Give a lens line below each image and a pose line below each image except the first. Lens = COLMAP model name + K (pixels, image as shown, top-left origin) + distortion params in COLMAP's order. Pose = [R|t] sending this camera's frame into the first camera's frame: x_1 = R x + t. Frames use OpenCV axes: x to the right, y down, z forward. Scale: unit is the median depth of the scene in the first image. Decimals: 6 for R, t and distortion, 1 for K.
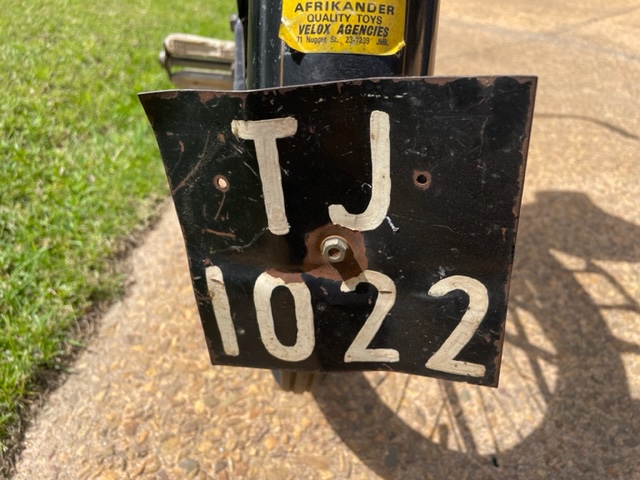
lens RADIAL K [[485.4, 0, 320.0], [0, 485.4, 240.0], [0, 0, 1]] dist [0.073237, -0.103270]
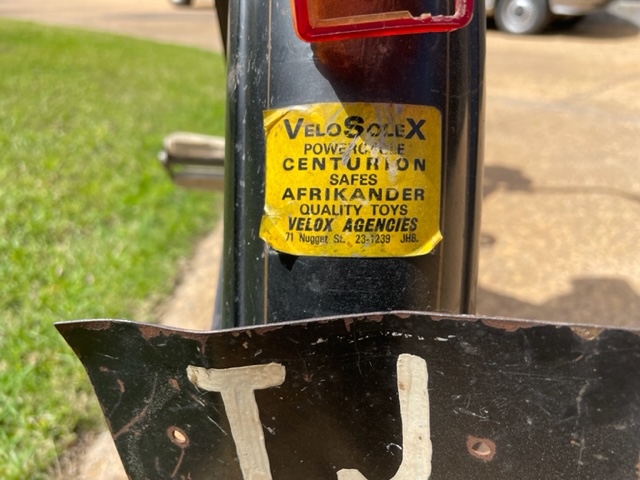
lens RADIAL K [[489.0, 0, 320.0], [0, 489.0, 240.0], [0, 0, 1]] dist [0.067478, -0.115118]
pose [[0.999247, -0.021489, -0.032299, 0.023910], [0.017269, 0.991923, -0.125663, -0.314920], [0.034738, 0.125010, 0.991547, 0.309724]]
